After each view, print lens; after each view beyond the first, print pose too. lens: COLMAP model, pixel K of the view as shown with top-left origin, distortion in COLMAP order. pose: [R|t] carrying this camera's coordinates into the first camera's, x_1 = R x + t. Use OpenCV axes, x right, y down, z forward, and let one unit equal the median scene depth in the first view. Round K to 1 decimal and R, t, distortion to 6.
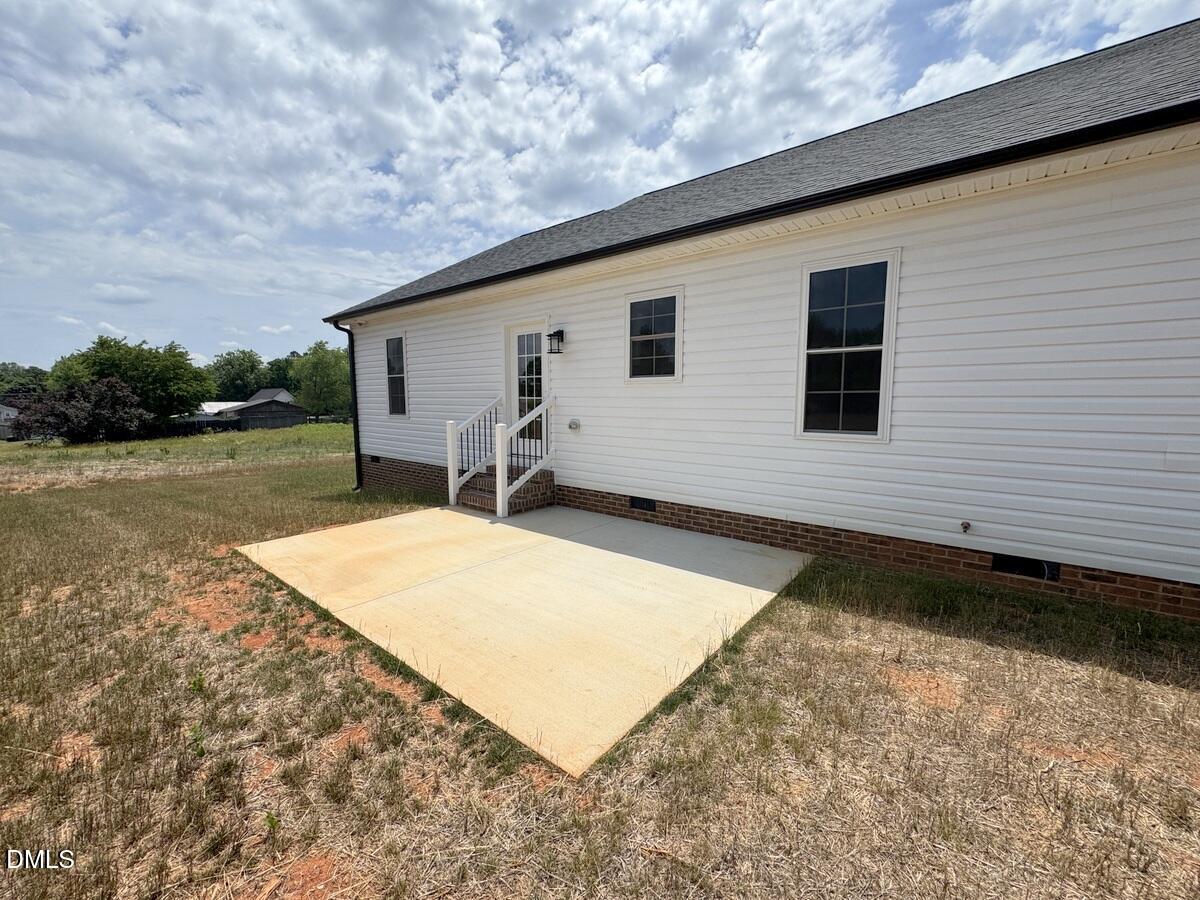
lens RADIAL K [[482.4, 0, 600.0], [0, 482.4, 450.0], [0, 0, 1]] dist [-0.017583, 0.008403]
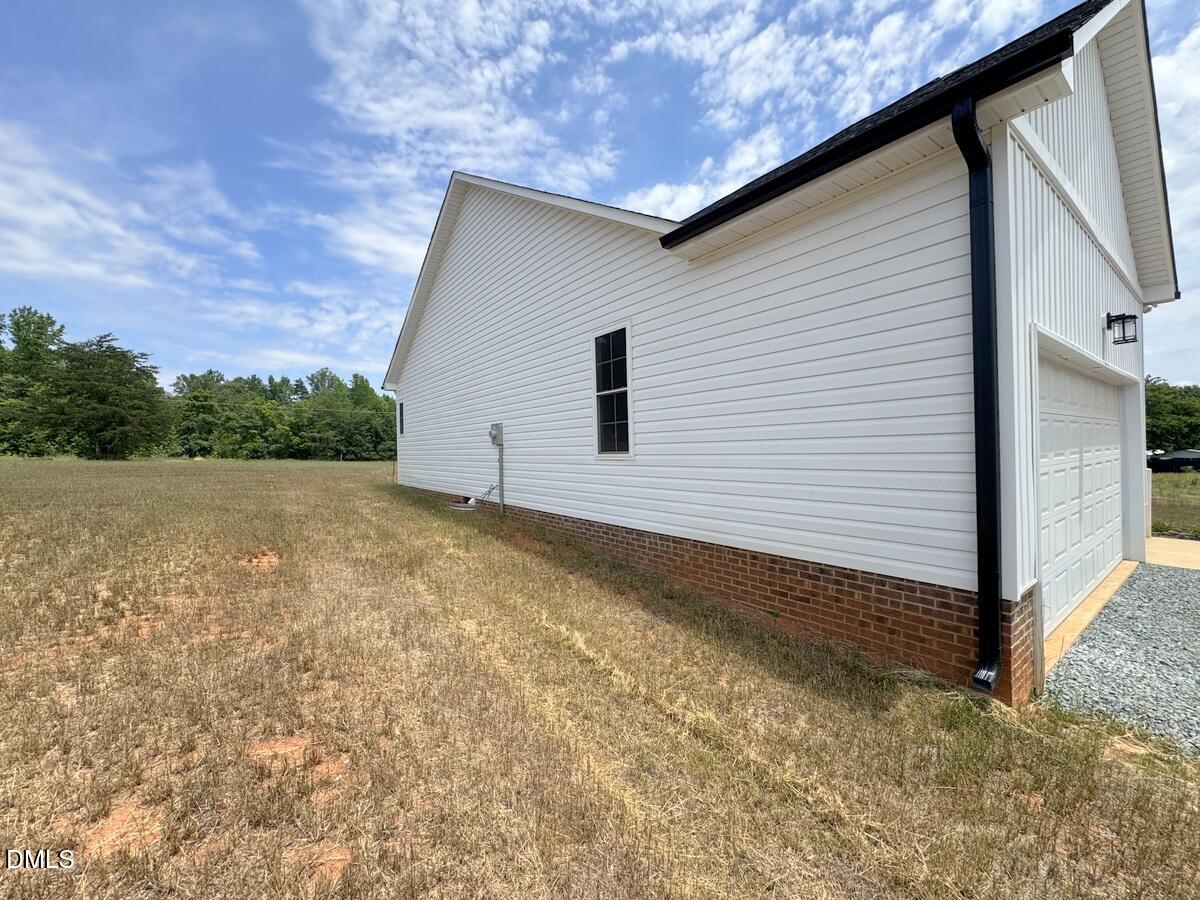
lens RADIAL K [[482.4, 0, 600.0], [0, 482.4, 450.0], [0, 0, 1]] dist [-0.017583, 0.008403]
pose [[0.968290, -0.013314, -0.249474, 0.806240], [-0.013076, 0.994509, -0.103828, 0.096743], [0.249486, 0.103797, 0.962799, -0.299630]]
